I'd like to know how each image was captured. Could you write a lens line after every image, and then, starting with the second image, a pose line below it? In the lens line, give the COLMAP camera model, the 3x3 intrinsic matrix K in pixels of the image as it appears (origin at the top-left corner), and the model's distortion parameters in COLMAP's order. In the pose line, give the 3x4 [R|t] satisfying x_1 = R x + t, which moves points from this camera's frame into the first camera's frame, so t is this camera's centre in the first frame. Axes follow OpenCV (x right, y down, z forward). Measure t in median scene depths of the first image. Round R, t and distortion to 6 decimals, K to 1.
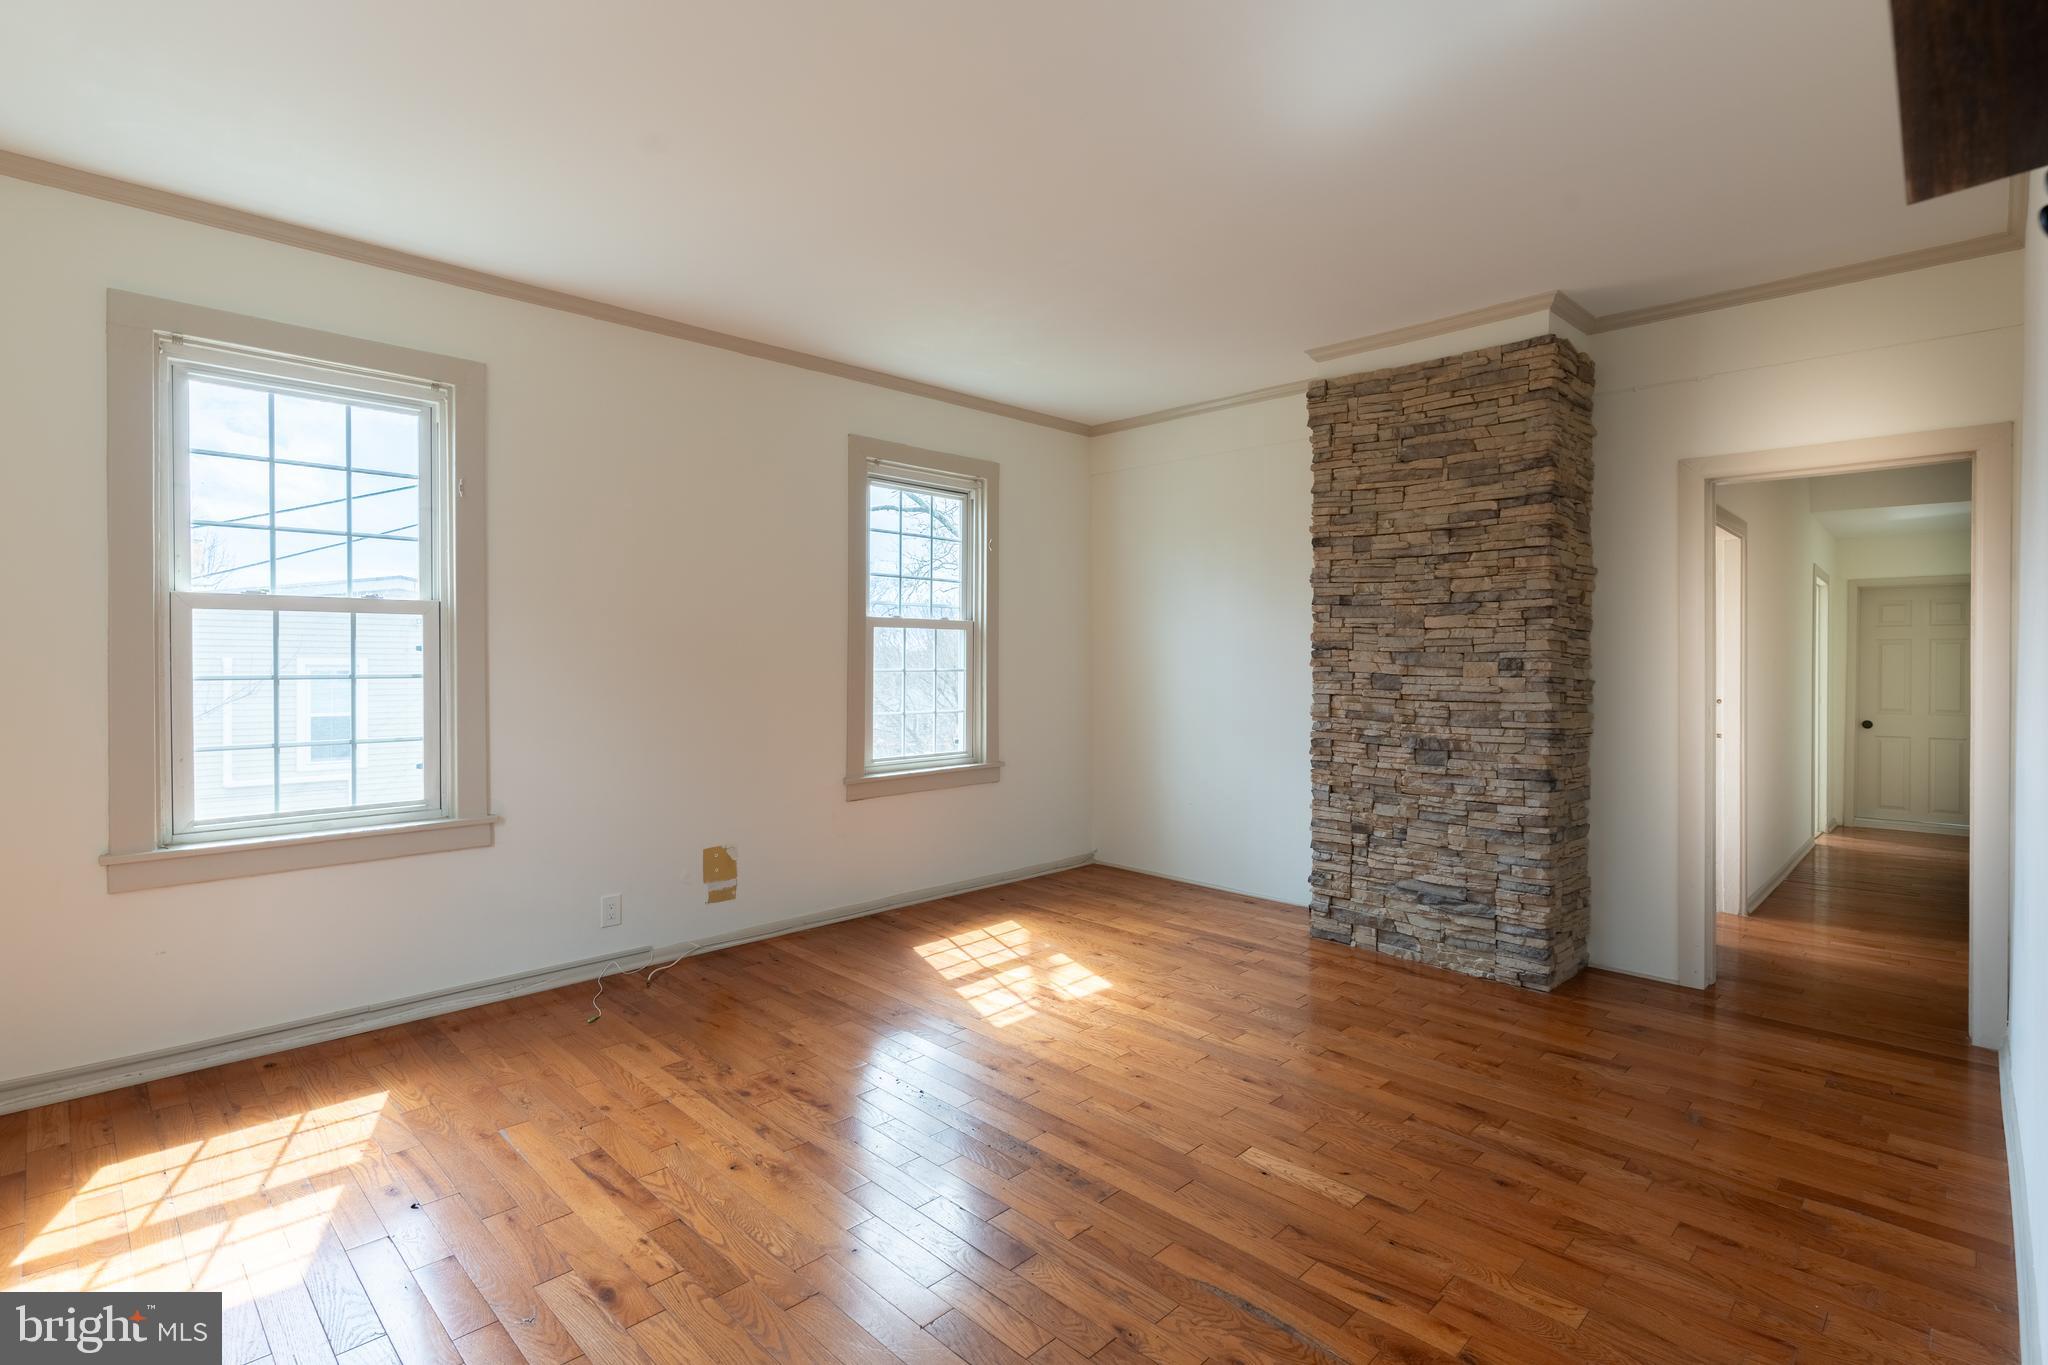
lens RADIAL K [[986.6, 0, 1039.3], [0, 986.6, 673.7], [0, 0, 1]] dist [0.006090, -0.000514]
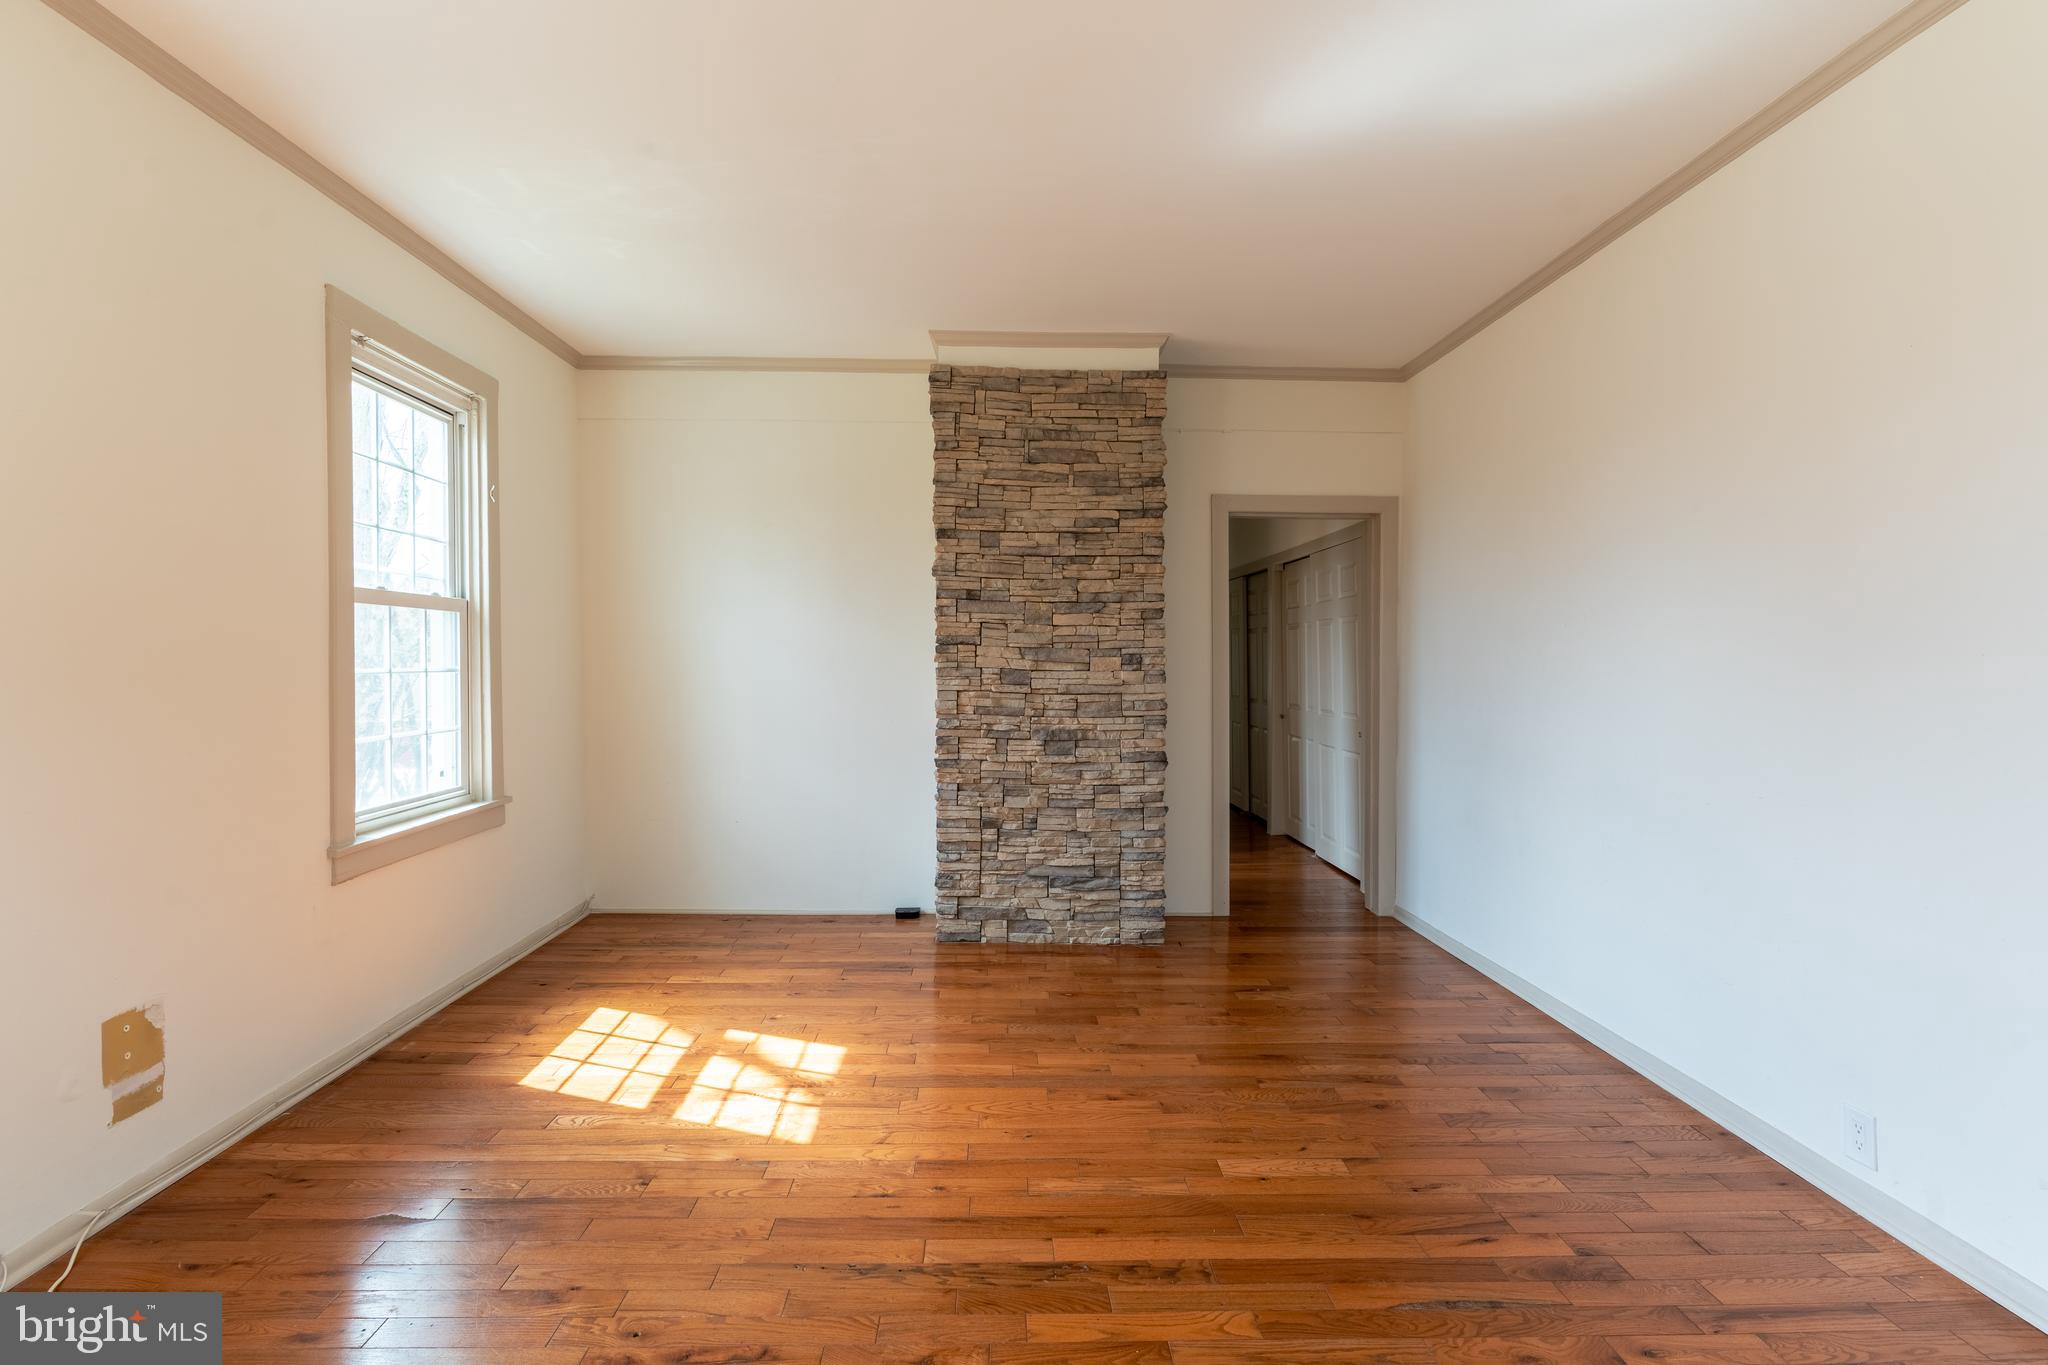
lens RADIAL K [[986.6, 0, 963.1], [0, 986.6, 677.2], [0, 0, 1]] dist [0.006090, -0.000514]
pose [[0.691263, -0.016097, 0.722424, -0.460057], [0.010366, 0.999870, 0.012359, -0.004783], [-0.722528, -0.001055, 0.691340, 0.364131]]
